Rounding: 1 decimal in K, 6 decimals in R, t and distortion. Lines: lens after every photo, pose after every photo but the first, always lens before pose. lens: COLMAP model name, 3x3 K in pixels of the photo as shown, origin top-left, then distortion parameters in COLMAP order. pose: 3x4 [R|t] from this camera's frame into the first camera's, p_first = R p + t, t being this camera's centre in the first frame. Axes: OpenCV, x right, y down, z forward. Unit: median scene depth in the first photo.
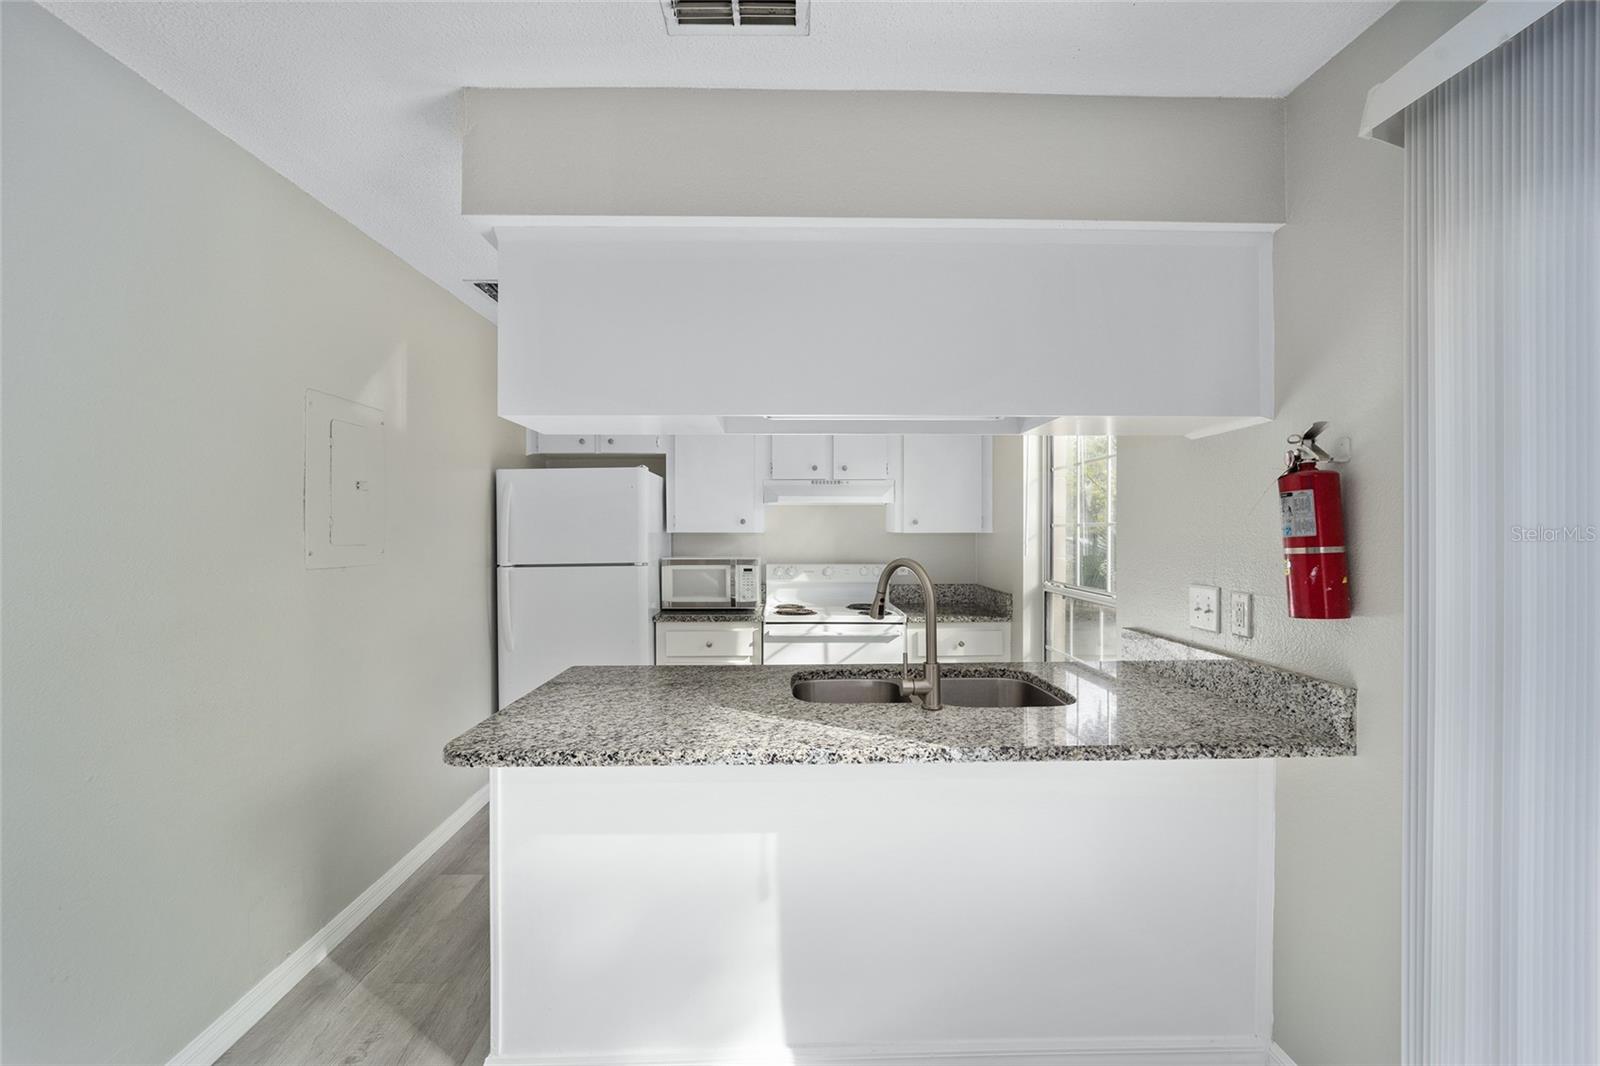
lens RADIAL K [[644.4, 0, 794.7], [0, 644.4, 529.8], [0, 0, 1]] dist [-0.013186, -0.000066]
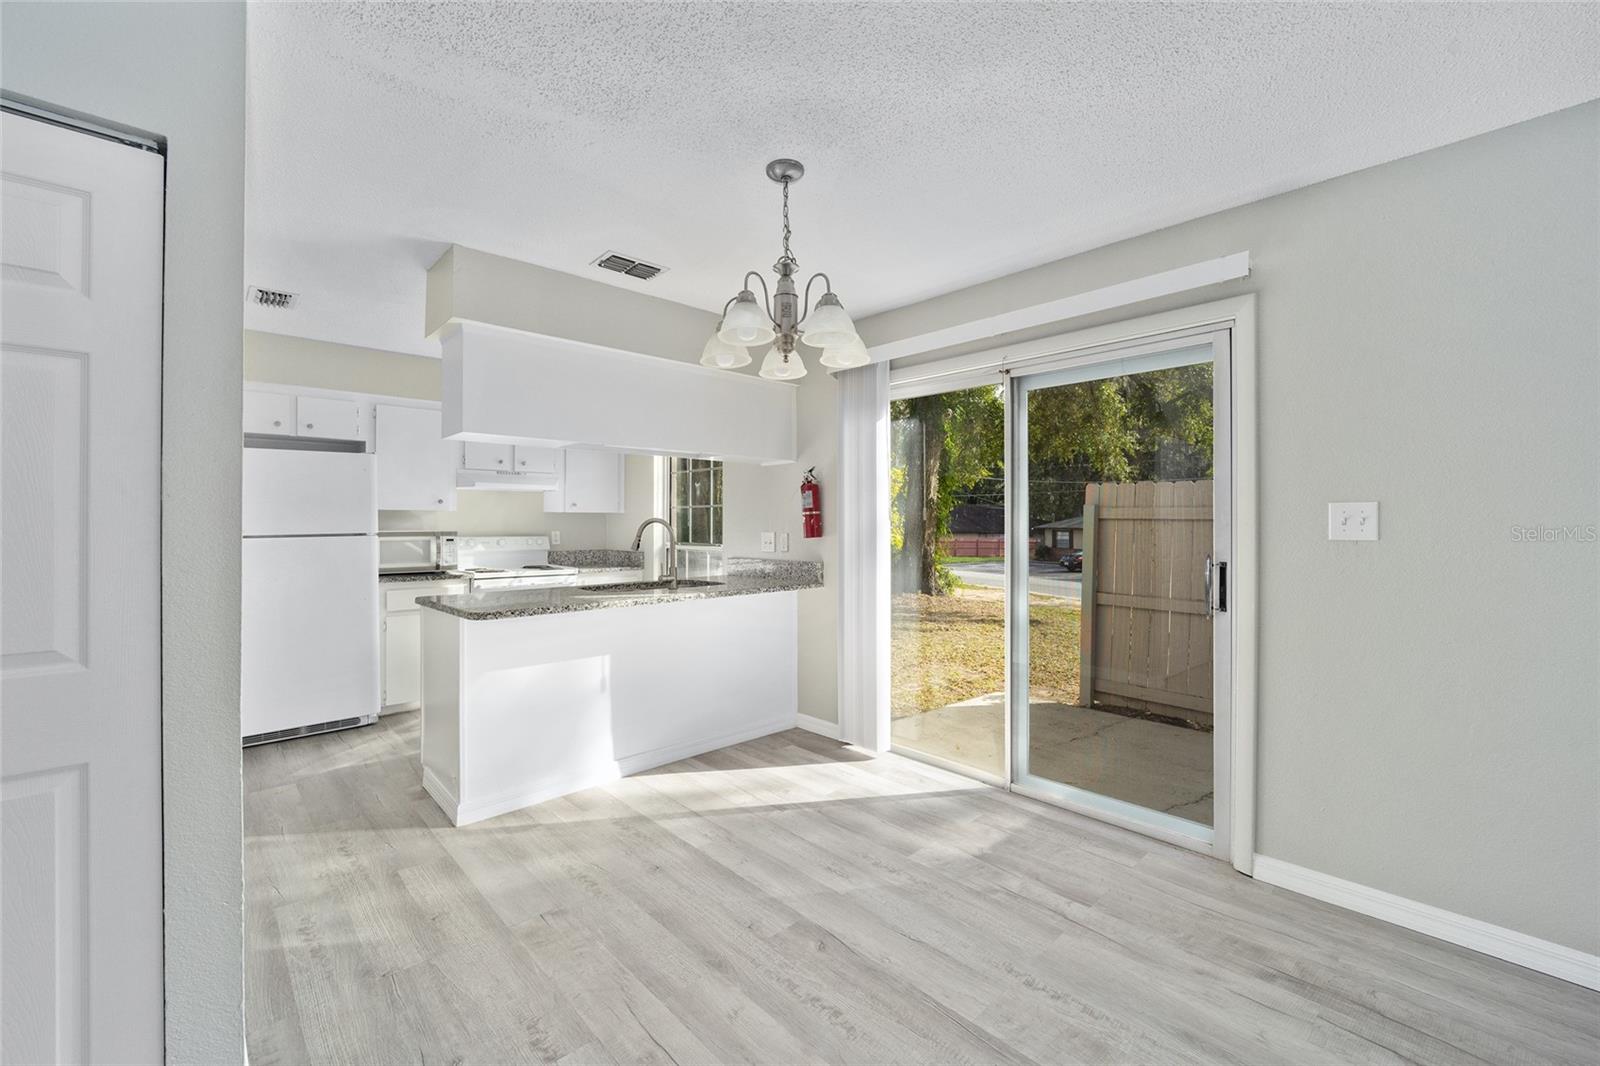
lens RADIAL K [[657.3, 0, 796.5], [0, 657.3, 523.7], [0, 0, 1]] dist [-0.012838, -0.000609]
pose [[0.741377, 0.000715, 0.671088, -0.980413], [-0.000896, 1.000000, -0.000075, 0.068651], [-0.671088, -0.000546, 0.741377, -0.908760]]
